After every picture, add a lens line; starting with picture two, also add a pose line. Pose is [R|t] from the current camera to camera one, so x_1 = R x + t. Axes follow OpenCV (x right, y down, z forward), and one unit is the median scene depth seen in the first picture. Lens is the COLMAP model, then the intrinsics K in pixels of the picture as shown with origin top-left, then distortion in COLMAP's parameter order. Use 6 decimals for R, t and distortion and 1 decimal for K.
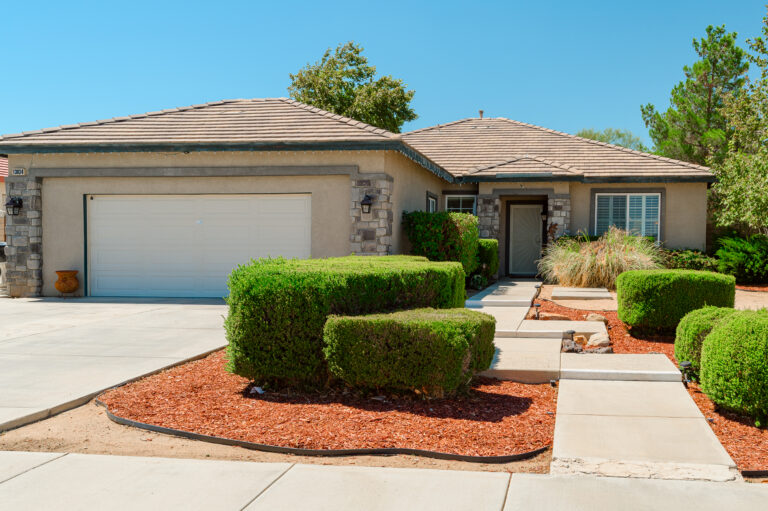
lens RADIAL K [[752.9, 0, 459.7], [0, 752.9, 254.1], [0, 0, 1]] dist [-0.003255, -0.001037]
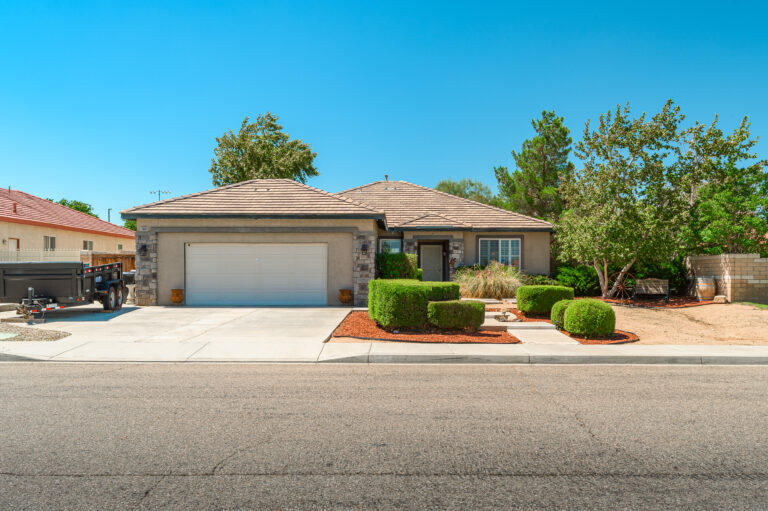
lens RADIAL K [[661.9, 0, 383.3], [0, 661.9, 244.0], [0, 0, 1]] dist [0.001550, 0.000368]
pose [[0.996058, 0.000232, 0.088701, -0.169956], [0.004340, 0.998672, -0.051342, -0.000697], [-0.088595, 0.051525, 0.994734, -0.415369]]
